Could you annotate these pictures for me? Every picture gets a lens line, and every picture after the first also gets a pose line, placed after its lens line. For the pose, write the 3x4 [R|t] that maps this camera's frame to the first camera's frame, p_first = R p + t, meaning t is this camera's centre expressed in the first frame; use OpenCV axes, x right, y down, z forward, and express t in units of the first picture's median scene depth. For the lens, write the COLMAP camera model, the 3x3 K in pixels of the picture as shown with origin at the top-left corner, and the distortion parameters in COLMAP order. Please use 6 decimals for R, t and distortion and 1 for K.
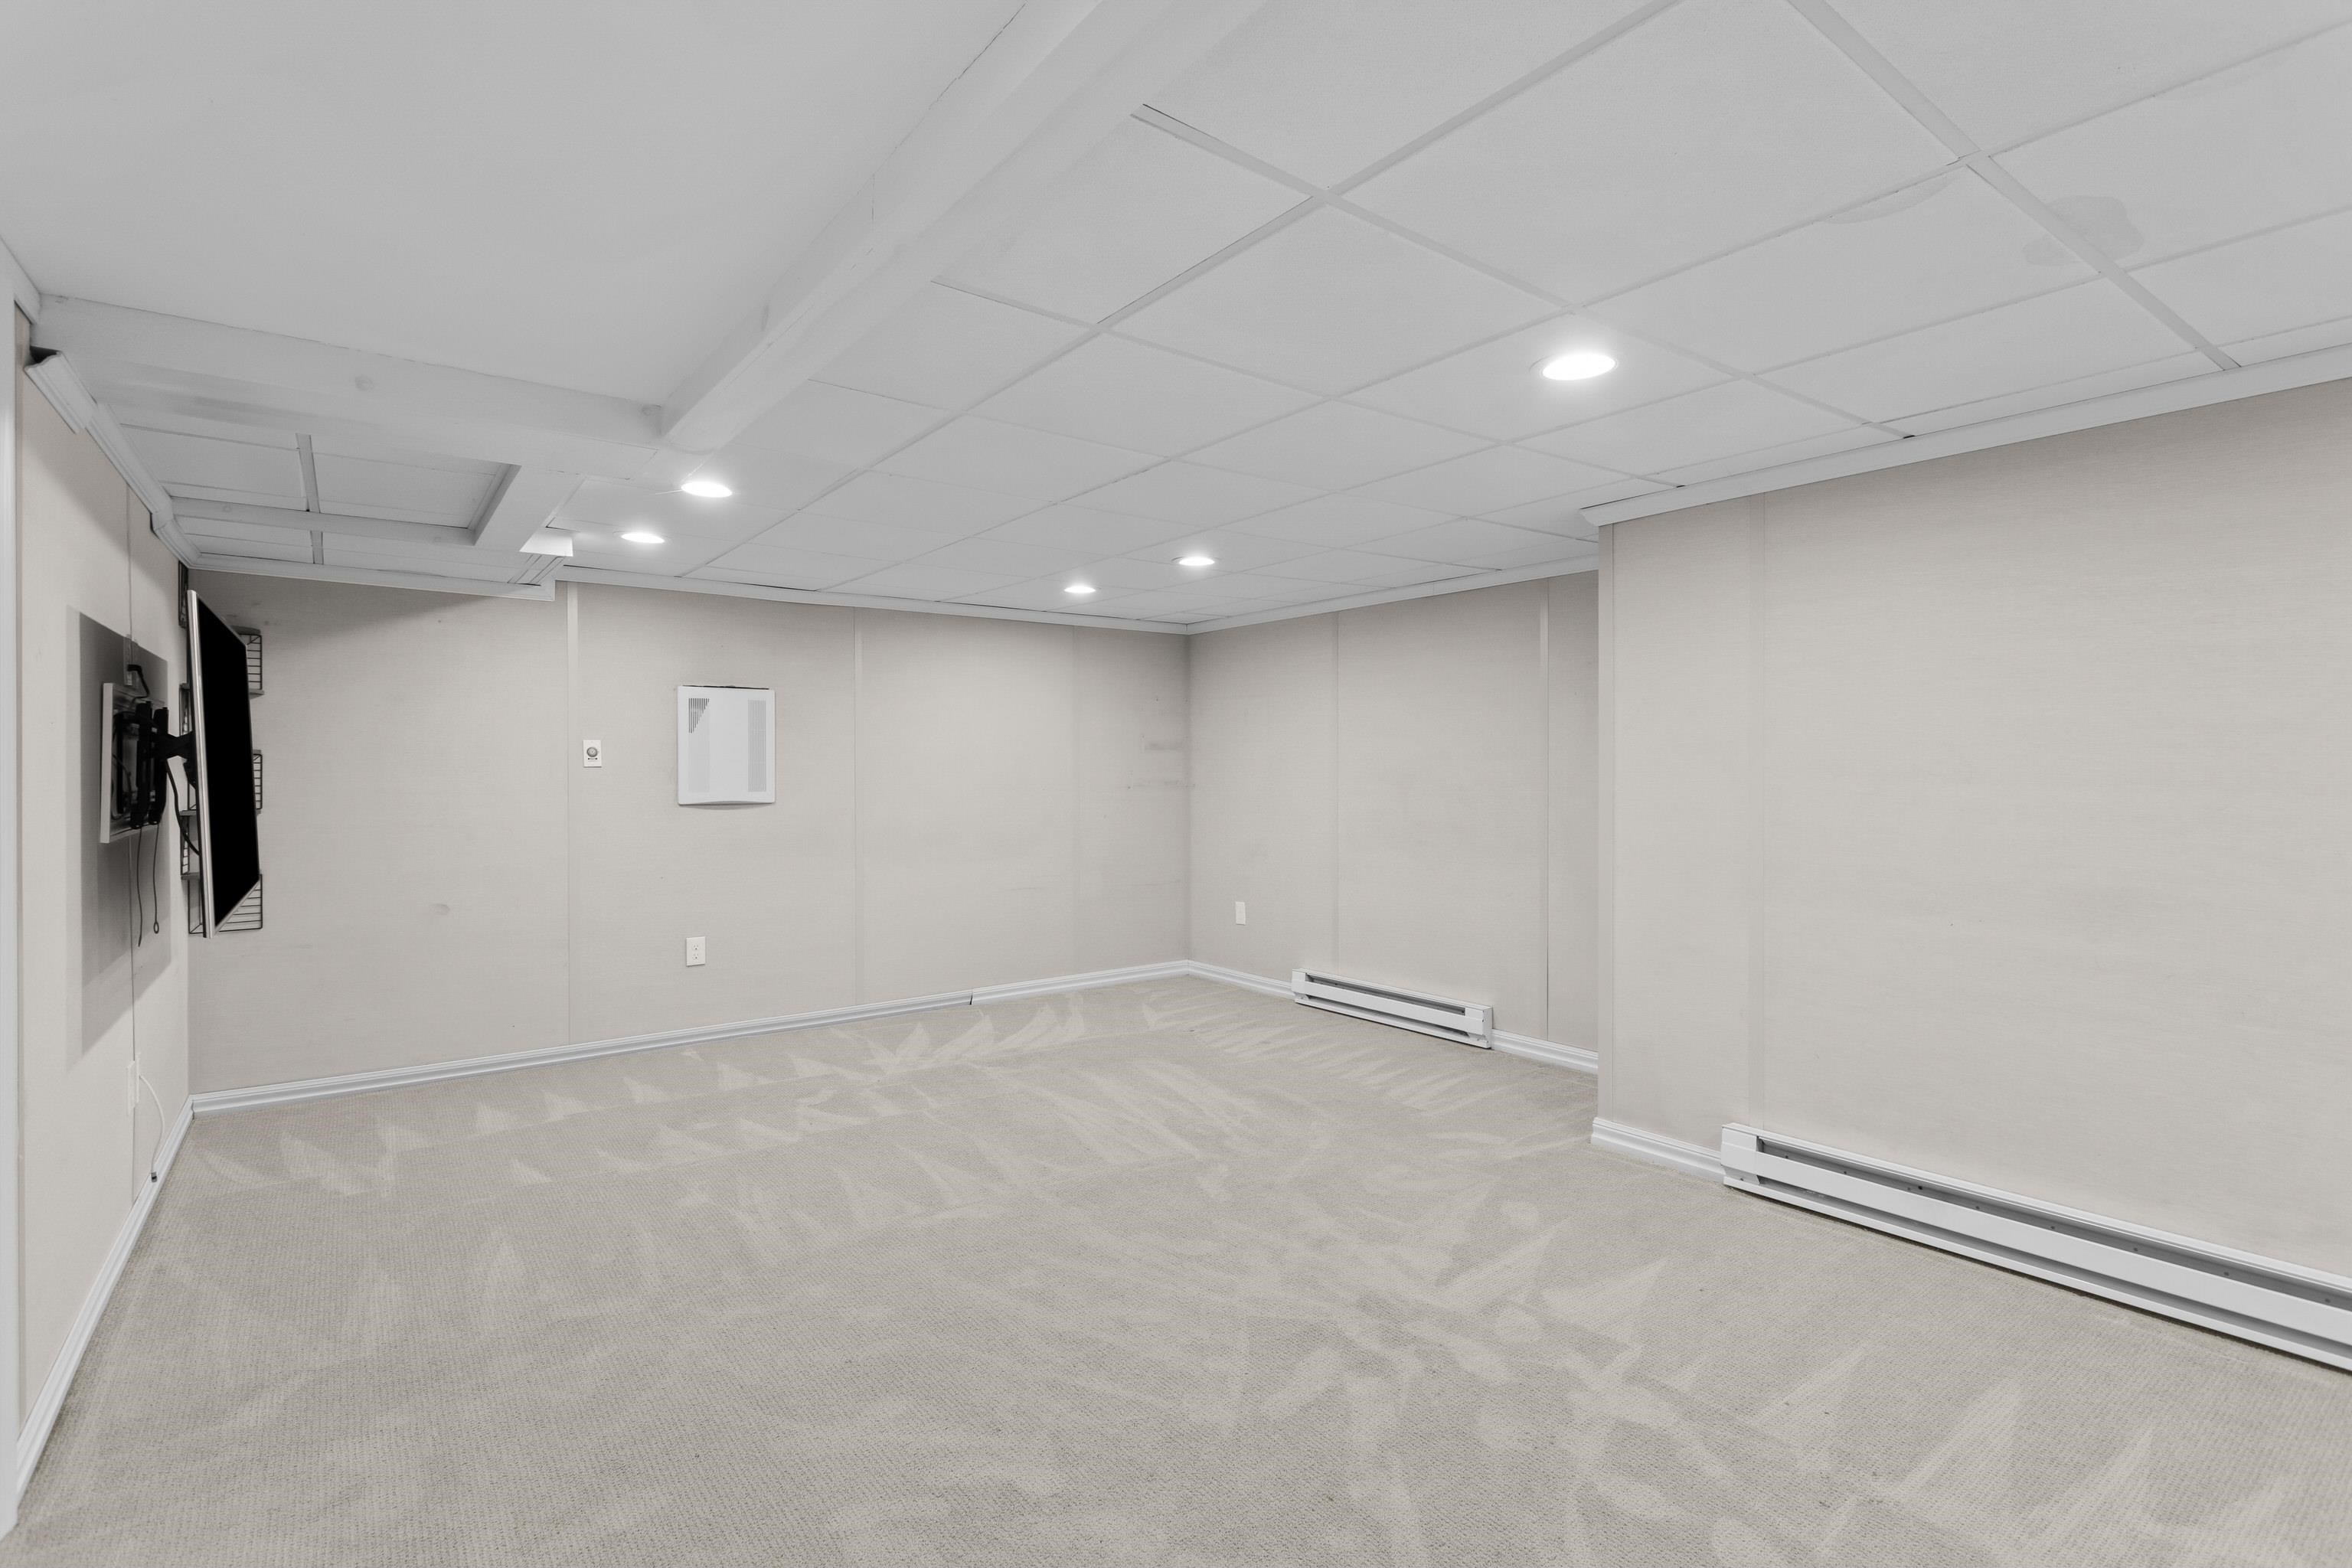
lens RADIAL K [[1113.0, 0, 1193.3], [0, 1113.0, 779.6], [0, 0, 1]] dist [-0.001138, 0.001637]
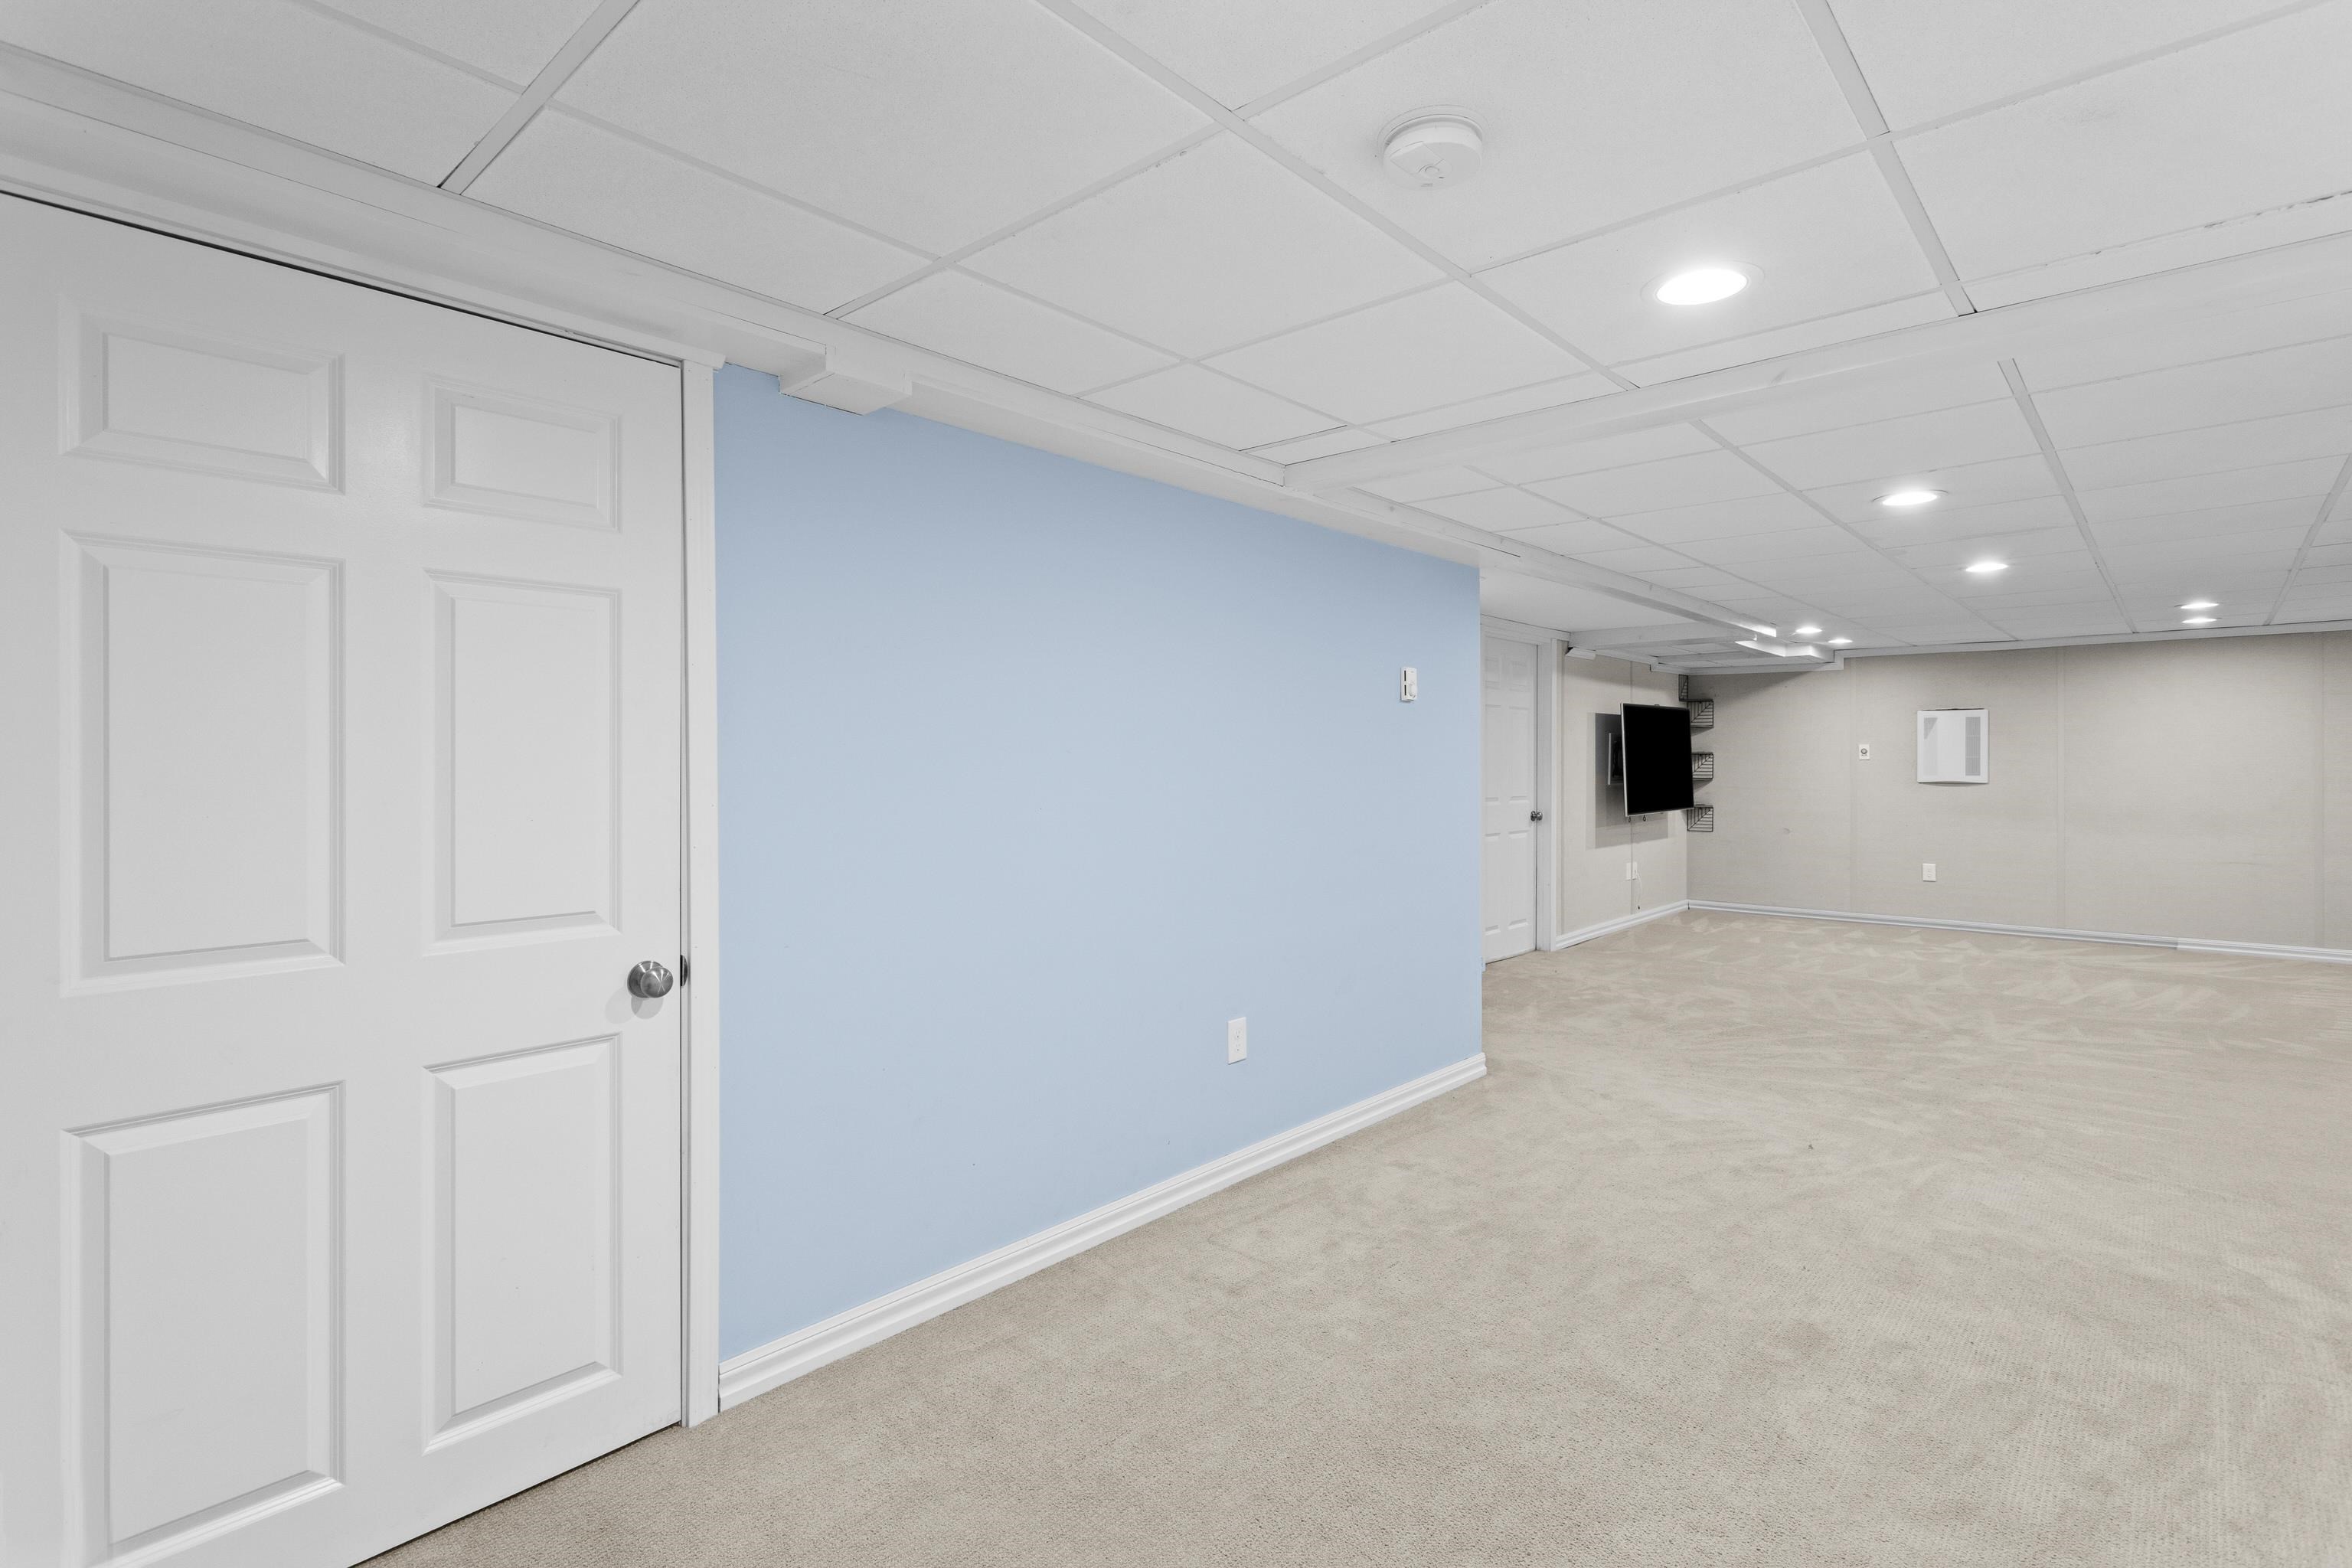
lens RADIAL K [[1113.0, 0, 1175.6], [0, 1113.0, 763.8], [0, 0, 1]] dist [-0.001138, 0.001637]
pose [[0.186082, 0.005701, -0.982518, 1.156533], [-0.010545, 0.999937, 0.003804, -0.000016], [0.982478, 0.009653, 0.186131, -0.479965]]
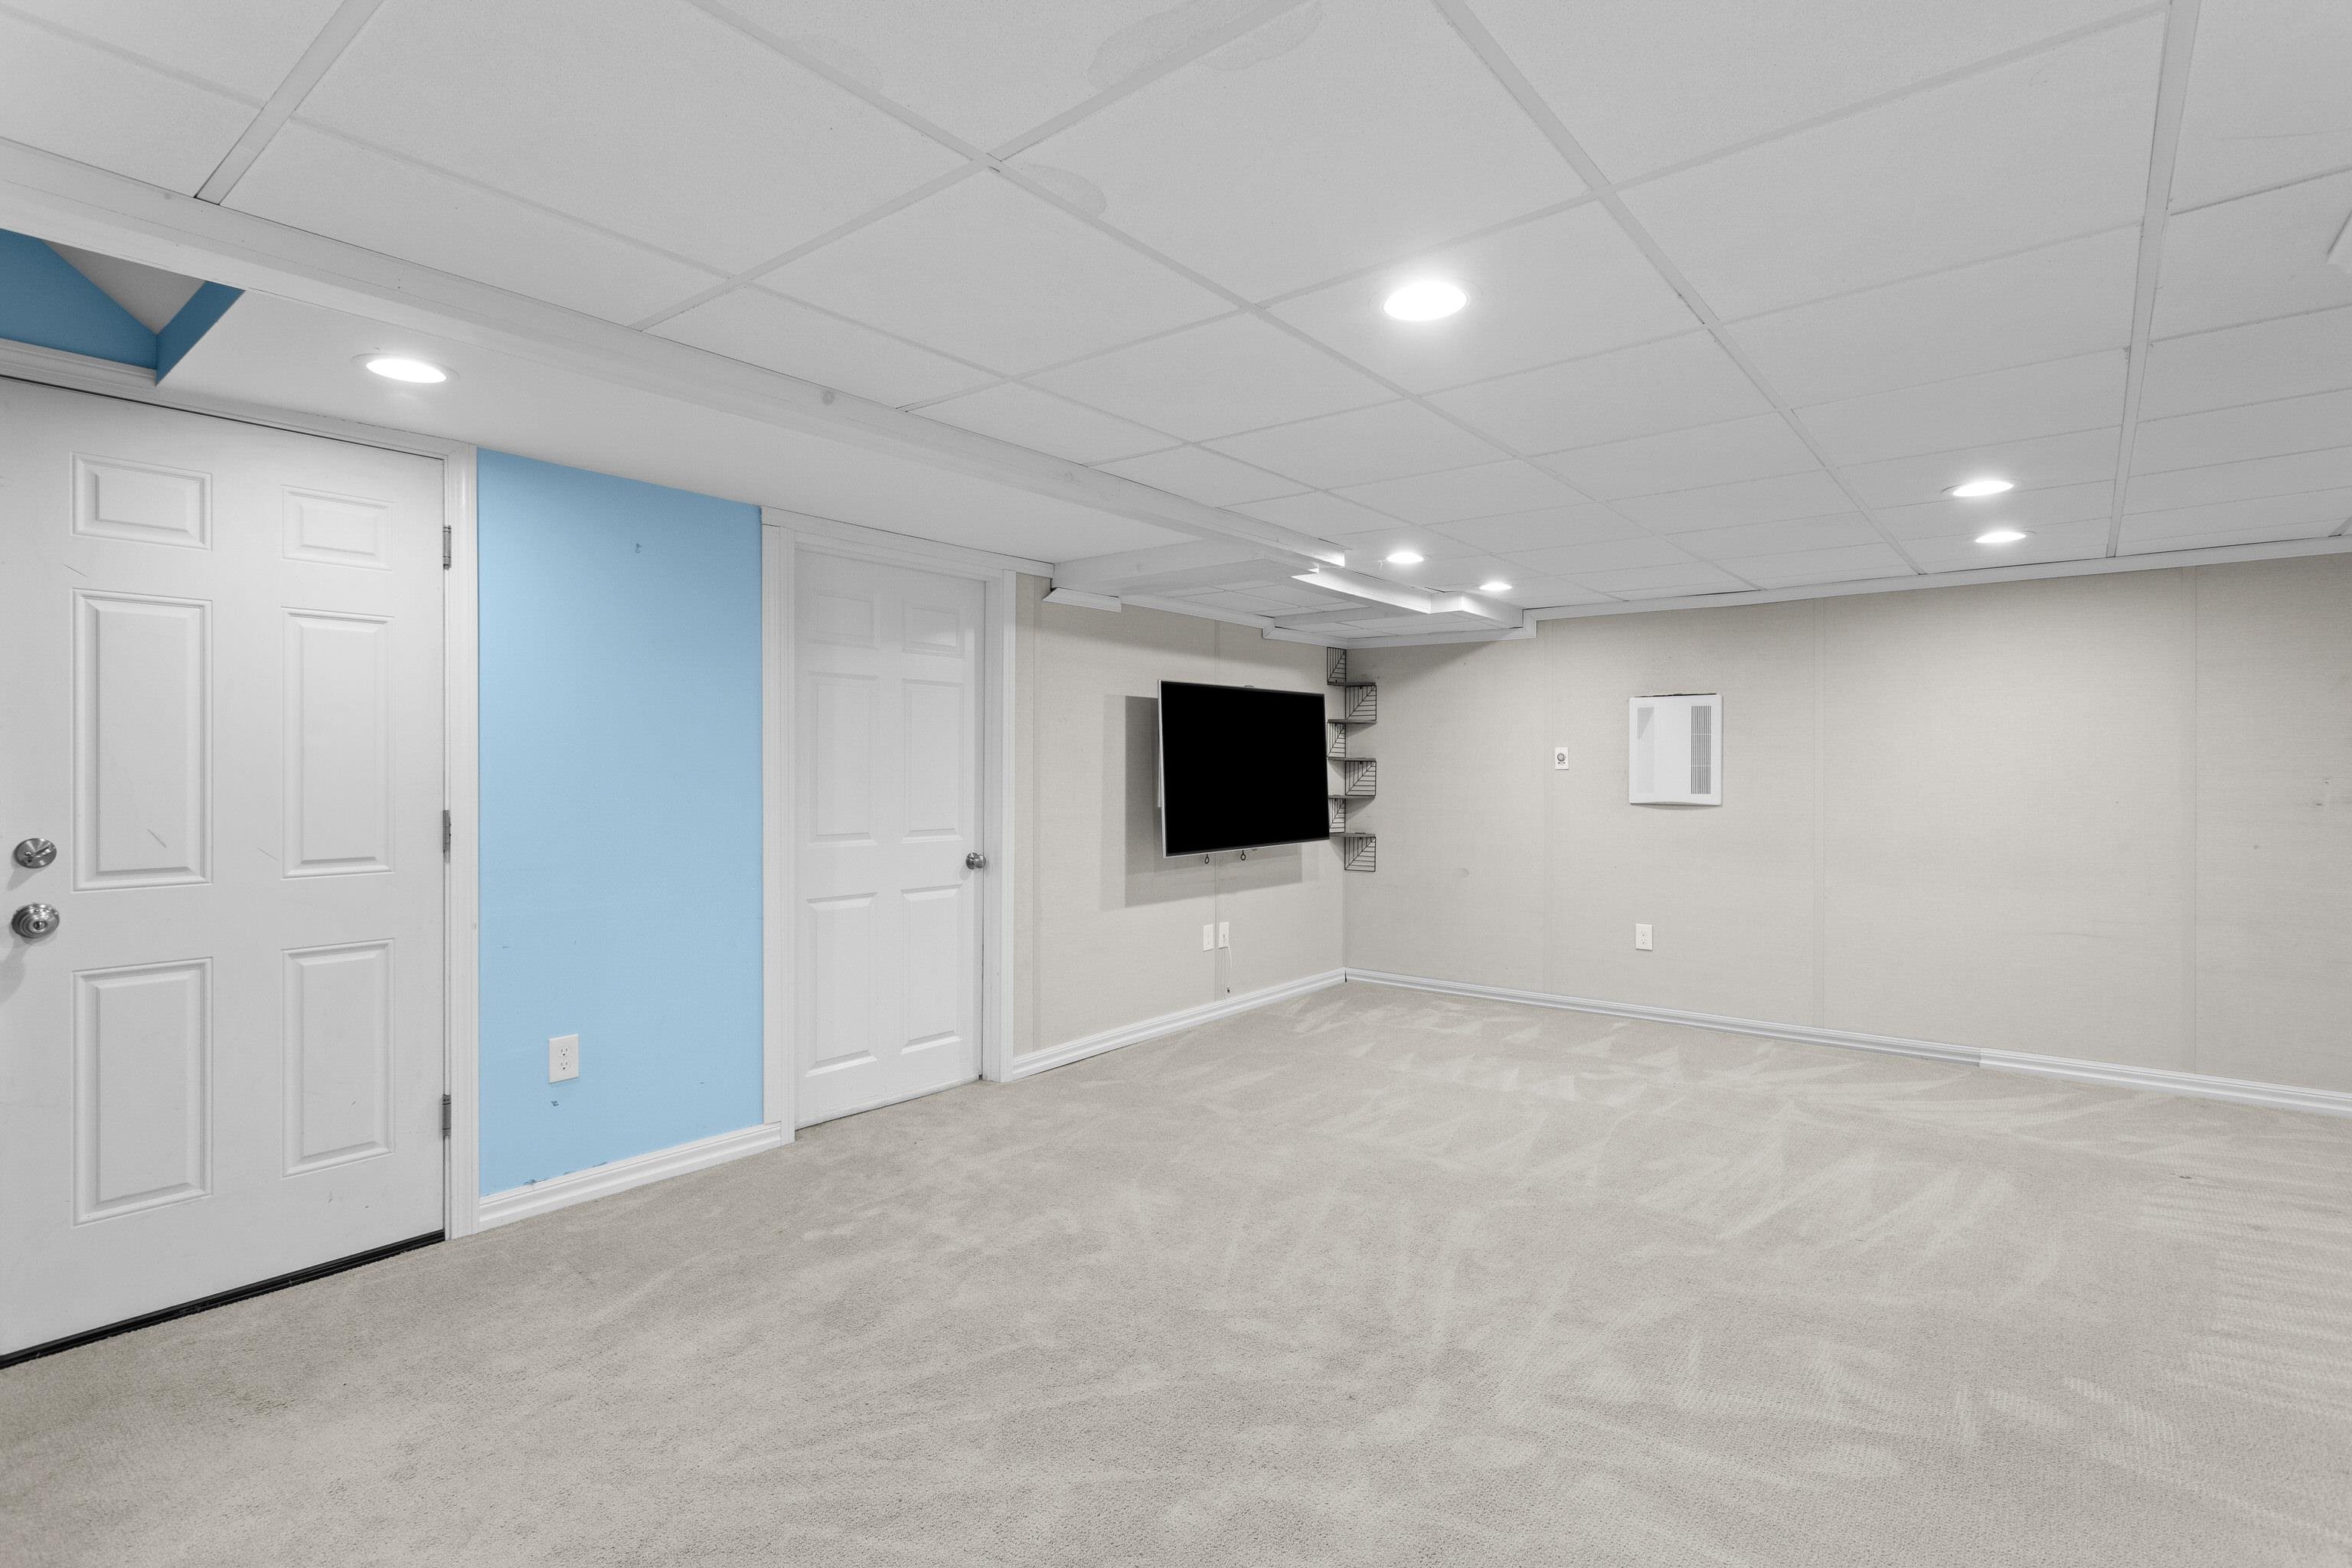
lens RADIAL K [[1113.0, 0, 1174.8], [0, 1113.0, 774.8], [0, 0, 1]] dist [-0.001138, 0.001637]
pose [[0.243044, 0.009128, -0.969972, 0.617239], [-0.013299, 0.999893, 0.006077, -0.008698], [0.969924, 0.011422, 0.243139, 0.336068]]
